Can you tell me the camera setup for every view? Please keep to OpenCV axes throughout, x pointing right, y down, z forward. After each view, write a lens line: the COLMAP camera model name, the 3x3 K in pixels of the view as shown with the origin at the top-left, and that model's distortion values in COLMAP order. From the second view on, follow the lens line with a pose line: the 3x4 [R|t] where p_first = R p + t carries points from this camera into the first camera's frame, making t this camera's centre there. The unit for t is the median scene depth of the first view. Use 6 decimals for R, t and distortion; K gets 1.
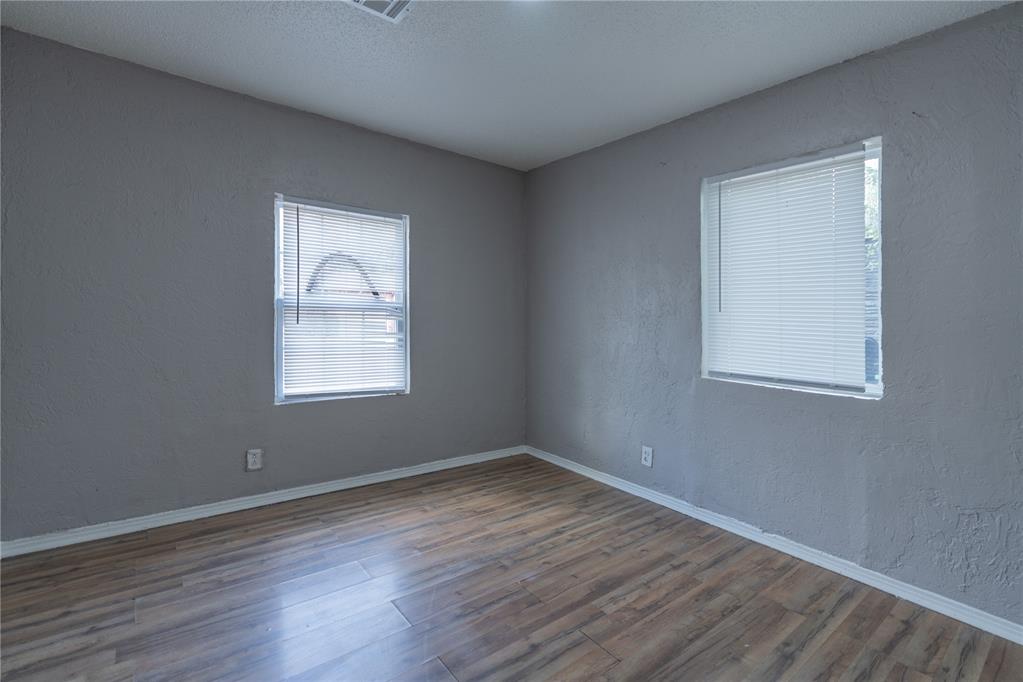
lens RADIAL K [[472.7, 0, 514.5], [0, 472.7, 361.7], [0, 0, 1]] dist [0.000357, 0.008672]
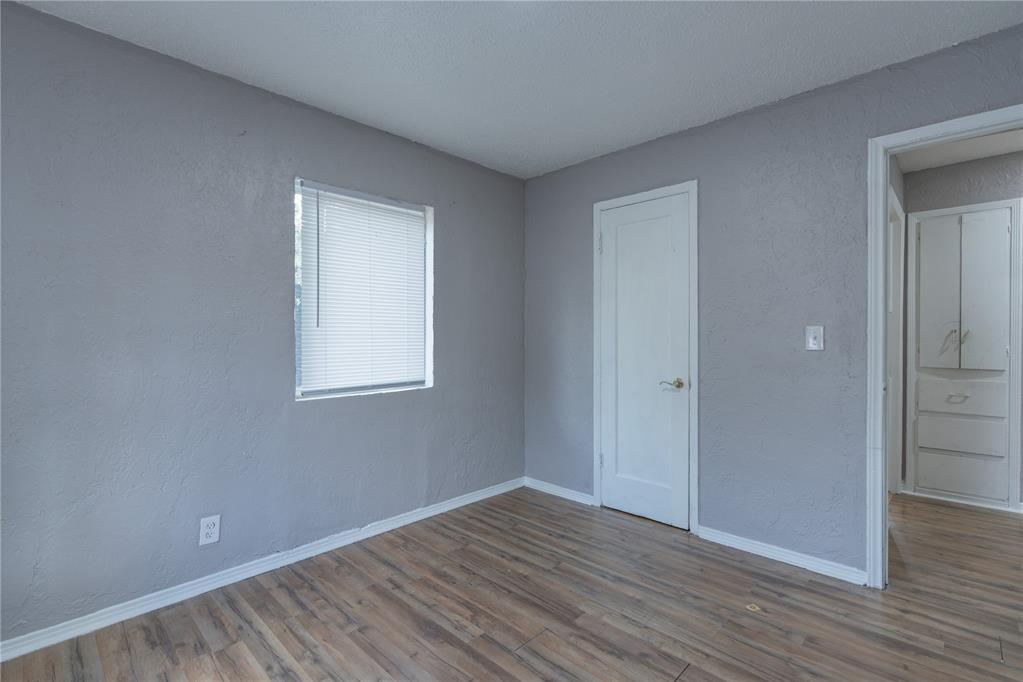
lens RADIAL K [[469.1, 0, 505.4], [0, 469.1, 326.4], [0, 0, 1]] dist [-0.000515, 0.001073]
pose [[-0.117815, -0.004043, 0.993027, -0.642090], [0.102520, 0.994599, 0.016213, -0.096089], [-0.987729, 0.103715, -0.116764, 0.821625]]
